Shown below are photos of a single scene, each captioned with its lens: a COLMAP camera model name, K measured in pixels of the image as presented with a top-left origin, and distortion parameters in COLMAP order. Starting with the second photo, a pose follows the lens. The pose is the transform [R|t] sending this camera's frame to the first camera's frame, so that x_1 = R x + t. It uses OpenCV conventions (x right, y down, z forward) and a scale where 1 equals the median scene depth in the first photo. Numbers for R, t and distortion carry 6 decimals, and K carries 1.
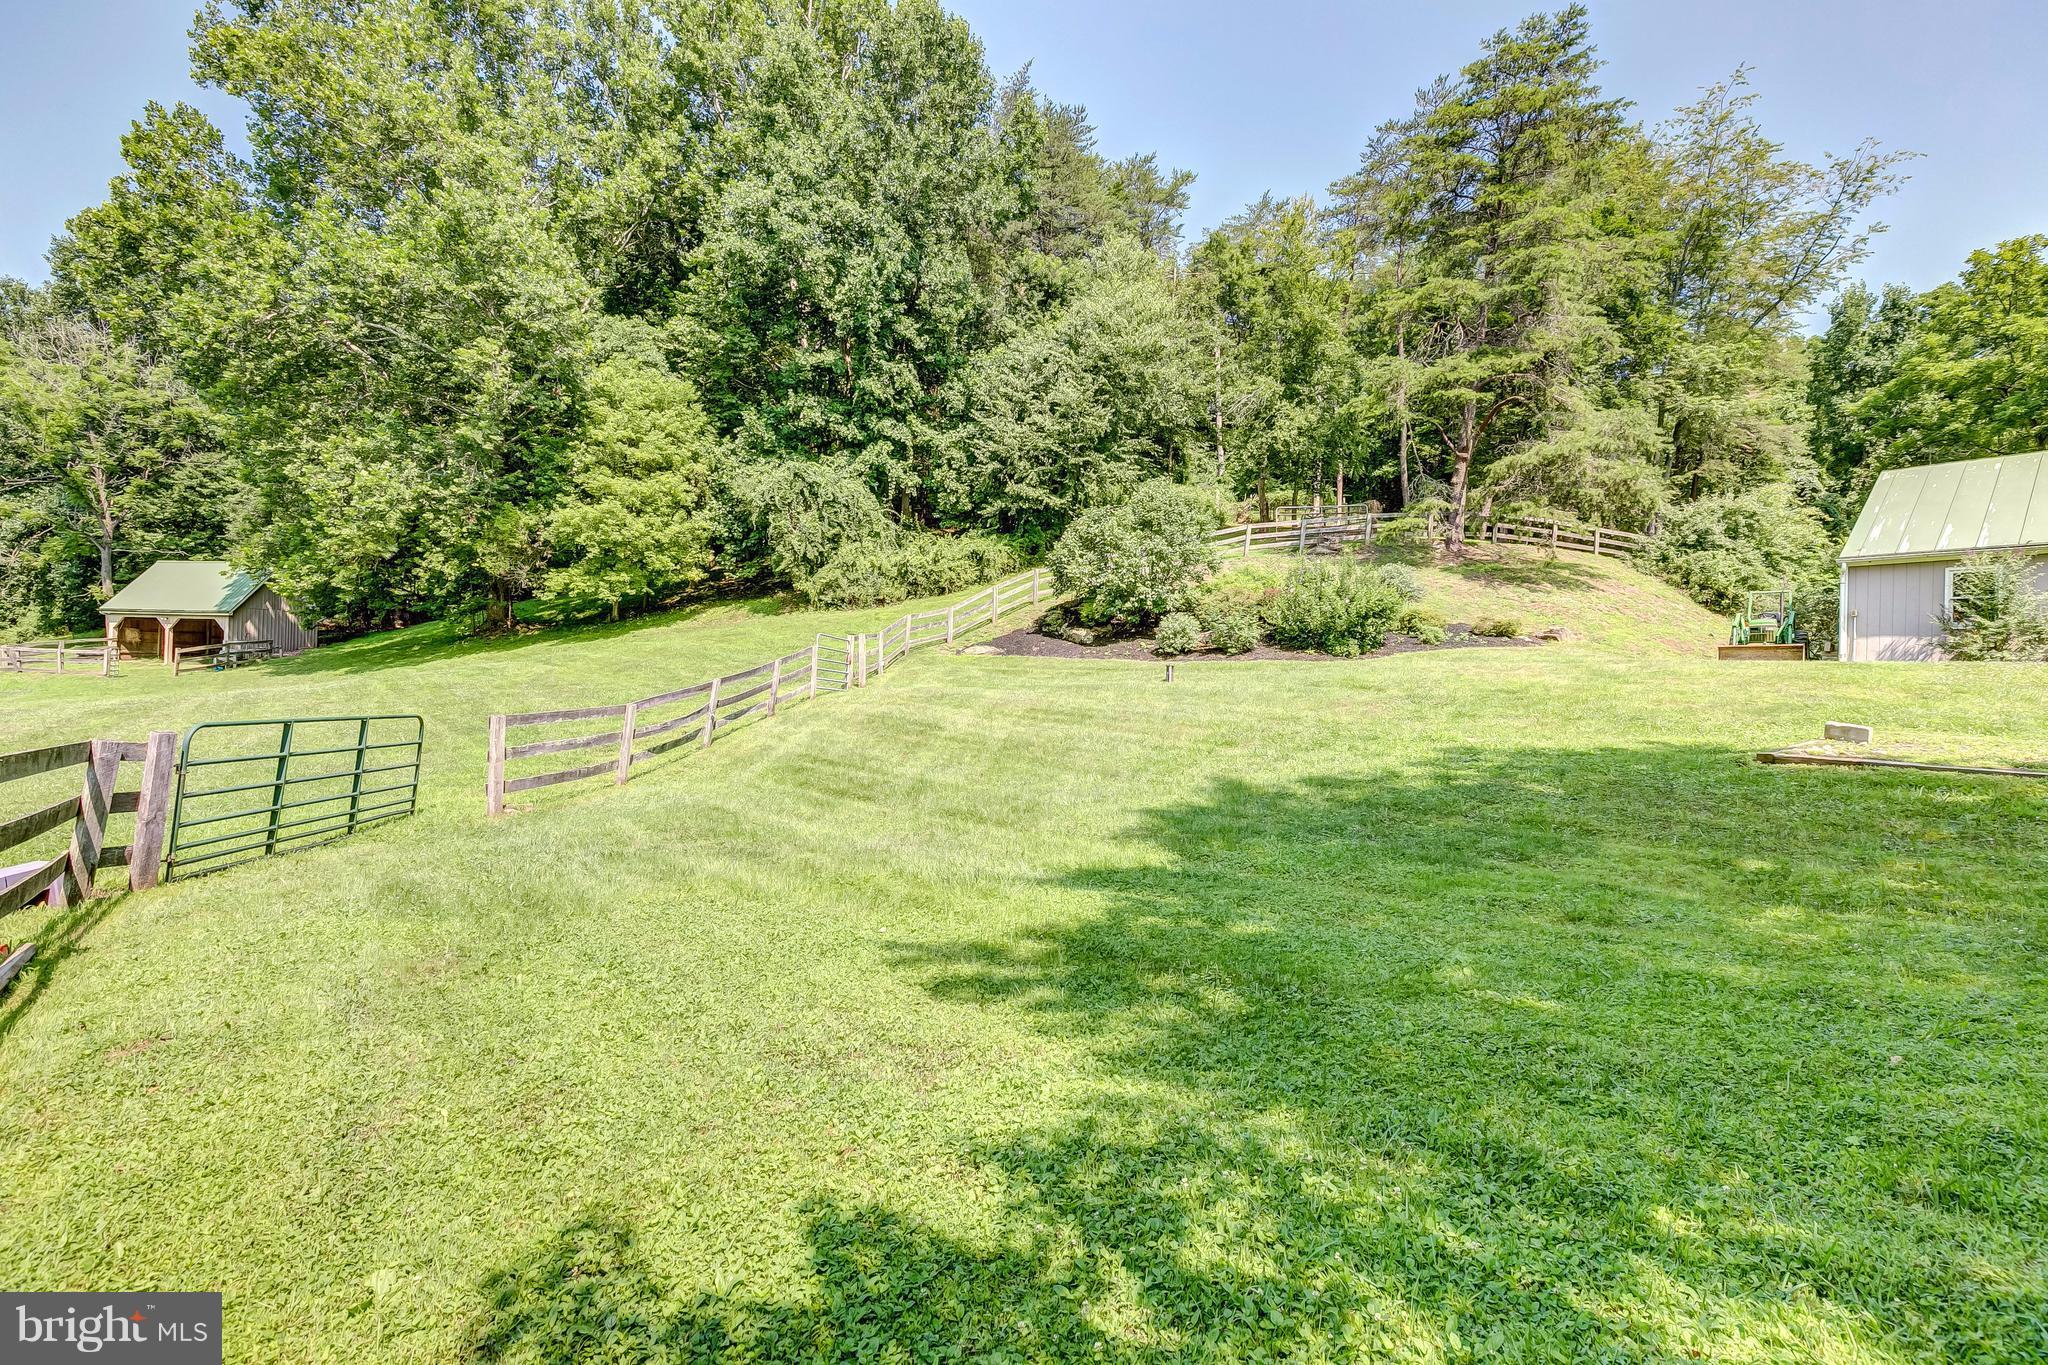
lens RADIAL K [[915.7, 0, 1022.7], [0, 915.7, 677.4], [0, 0, 1]] dist [0.004283, -0.000007]
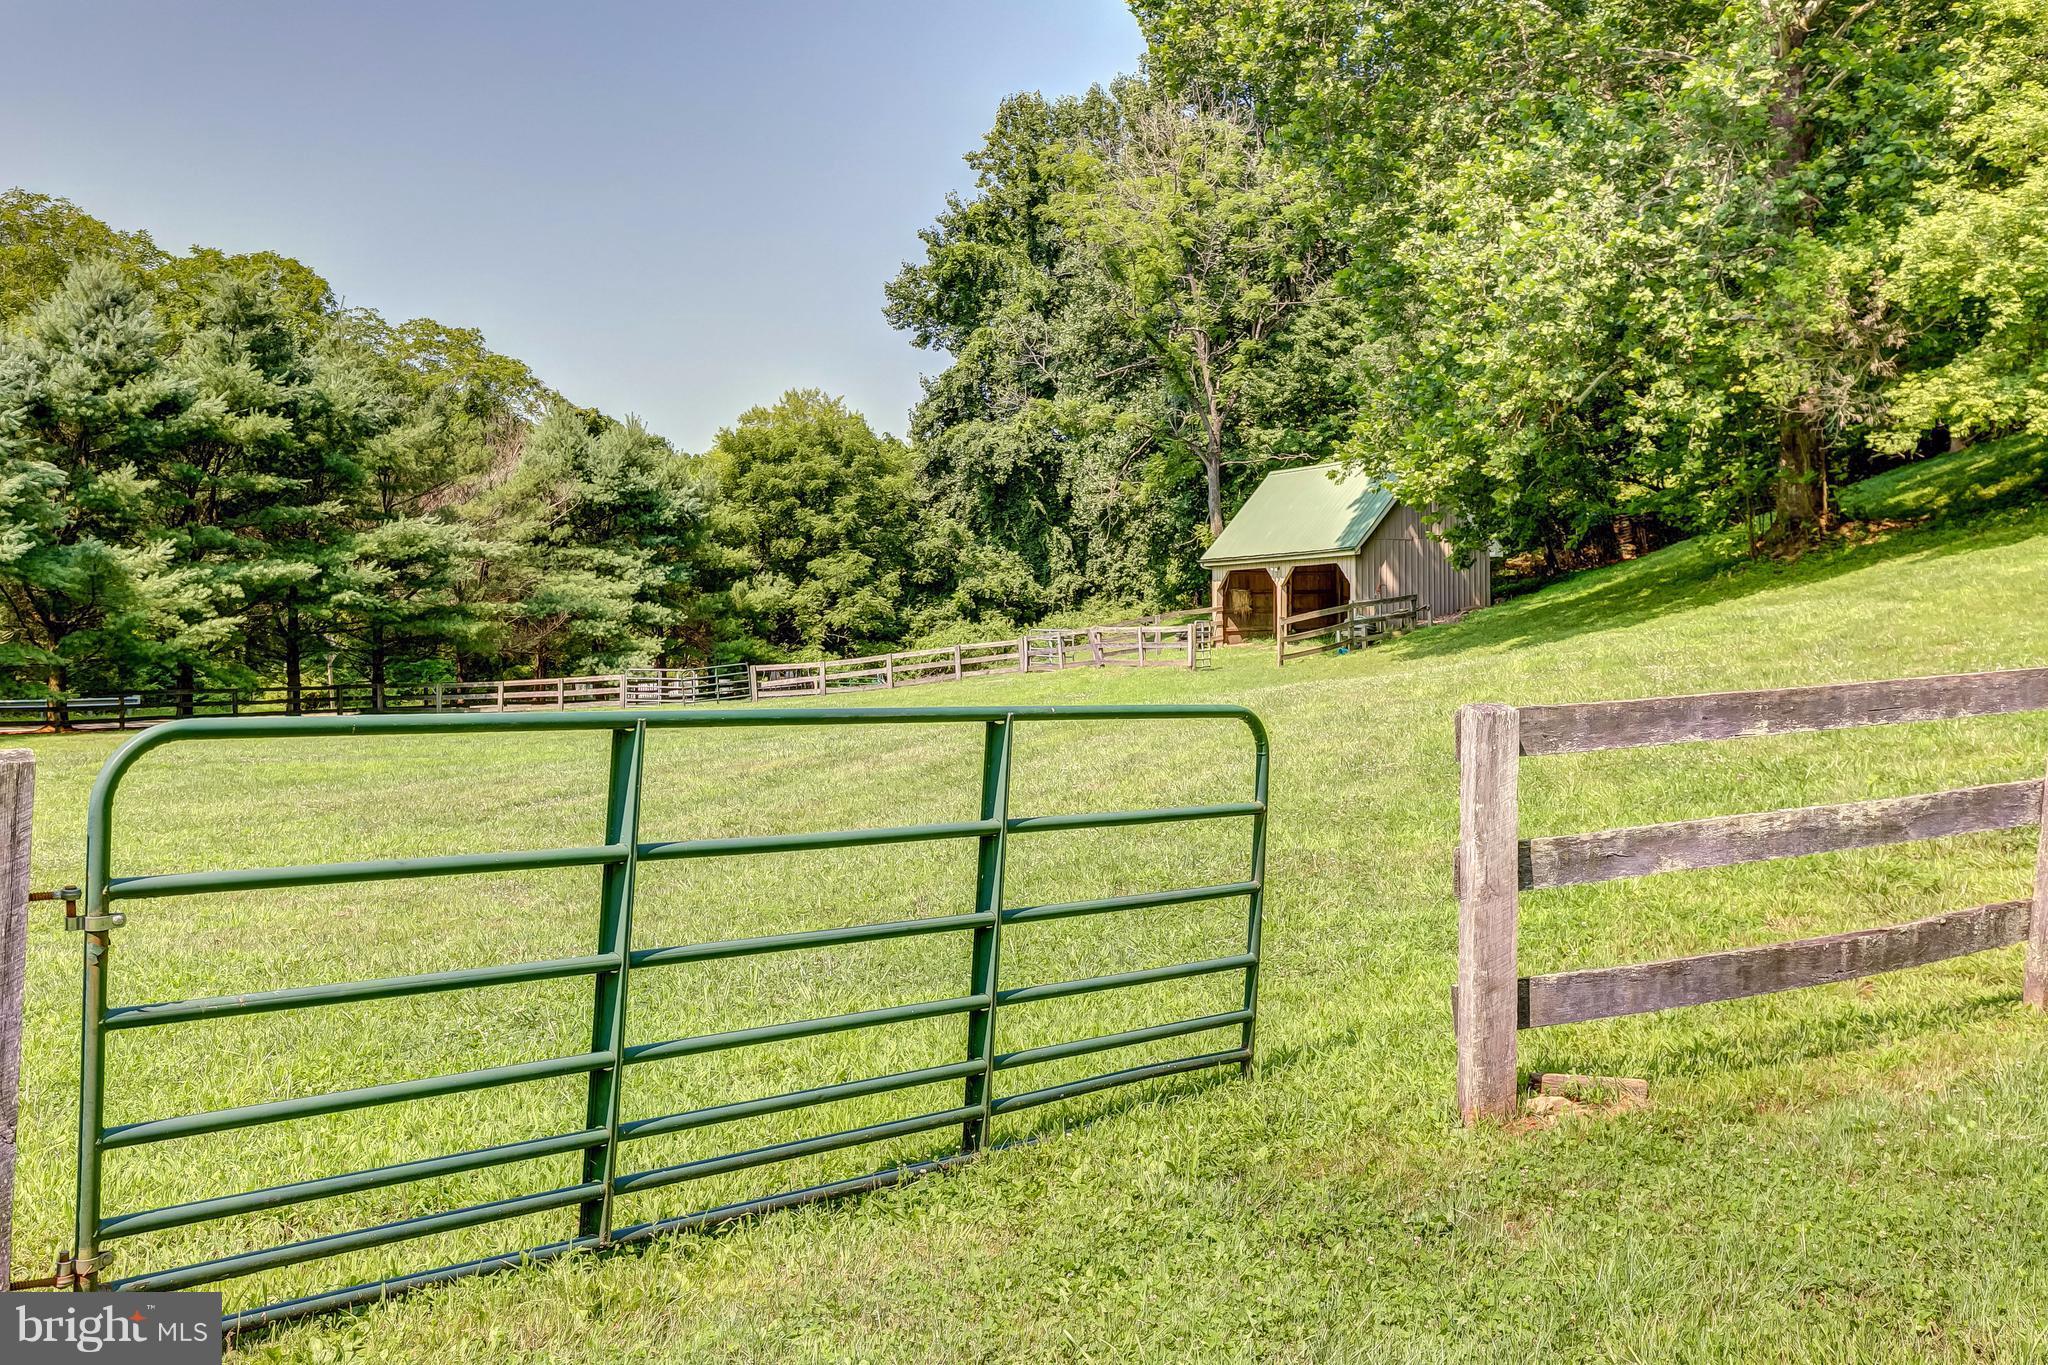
lens RADIAL K [[1947.9, 0, 1030.9], [0, 1947.9, 687.5], [0, 0, 1]] dist [0.003499, 0.006591]
pose [[0.606141, -0.020037, -0.795105, -0.056137], [0.031692, 0.999497, -0.001027, 0.007797], [0.794725, -0.024576, 0.606471, 0.141207]]
